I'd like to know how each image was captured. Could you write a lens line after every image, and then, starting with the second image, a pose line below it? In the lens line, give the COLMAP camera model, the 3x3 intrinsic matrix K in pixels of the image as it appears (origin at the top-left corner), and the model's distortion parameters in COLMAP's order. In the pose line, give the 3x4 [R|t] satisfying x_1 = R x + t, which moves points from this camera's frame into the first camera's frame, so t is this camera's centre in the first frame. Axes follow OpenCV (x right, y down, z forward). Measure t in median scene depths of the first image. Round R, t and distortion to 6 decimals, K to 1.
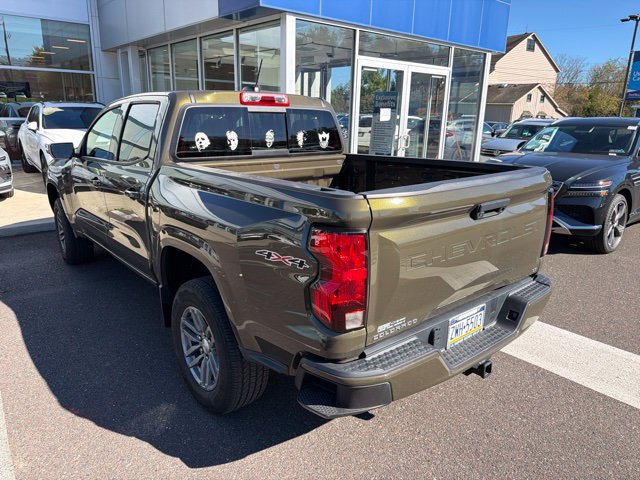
lens RADIAL K [[449.8, 0, 313.4], [0, 449.8, 240.7], [0, 0, 1]] dist [0.022012, -0.029568]
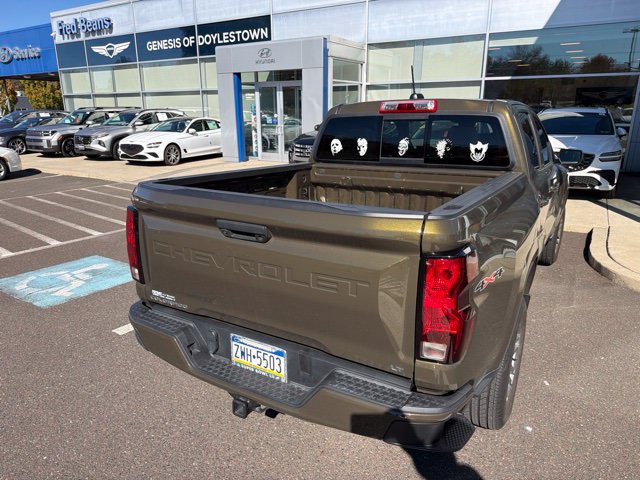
lens RADIAL K [[449.8, 0, 313.0], [0, 449.8, 242.1], [0, 0, 1]] dist [0.022012, -0.029568]
pose [[0.316748, 0.237252, -0.918359, 0.784719], [-0.239999, 0.956752, 0.164393, -0.142666], [0.917644, 0.168334, 0.359989, 0.504022]]
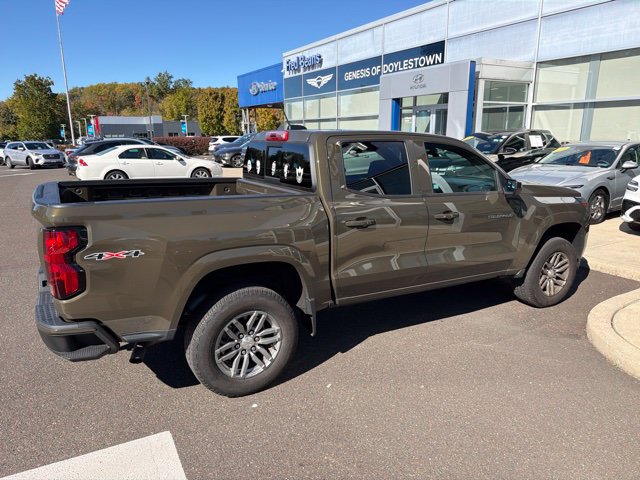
lens RADIAL K [[449.8, 0, 320.3], [0, 449.8, 239.6], [0, 0, 1]] dist [0.022012, -0.029568]
pose [[-0.174379, 0.201532, -0.963835, 1.060433], [-0.262185, 0.933993, 0.242727, -0.371025], [0.949132, 0.295030, -0.110030, 1.302628]]
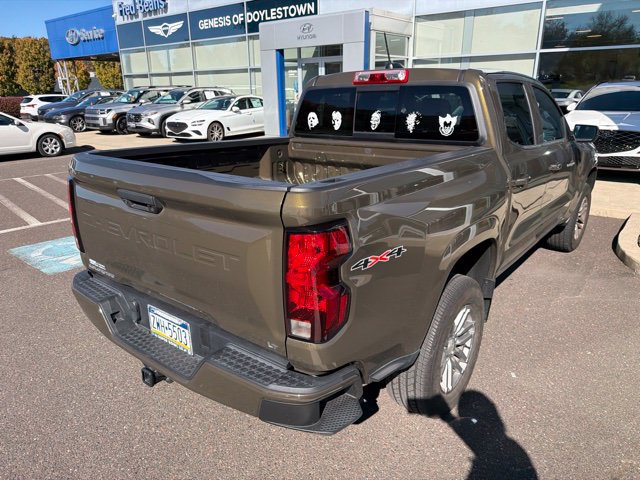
lens RADIAL K [[449.8, 0, 316.8], [0, 449.8, 241.6], [0, 0, 1]] dist [0.022012, -0.029568]
pose [[0.196041, 0.284505, -0.938416, 0.819957], [-0.244325, 0.940976, 0.234241, -0.179631], [0.949670, 0.183358, 0.253982, 0.695555]]
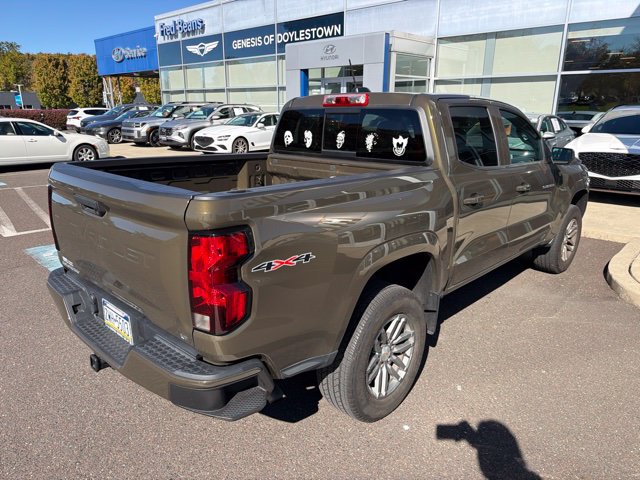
lens RADIAL K [[449.8, 0, 314.8], [0, 449.8, 235.0], [0, 0, 1]] dist [0.022012, -0.029568]
pose [[0.114650, 0.245523, -0.962587, 0.902224], [-0.264242, 0.941606, 0.208698, -0.221122], [0.957618, 0.230429, 0.172832, 0.822829]]
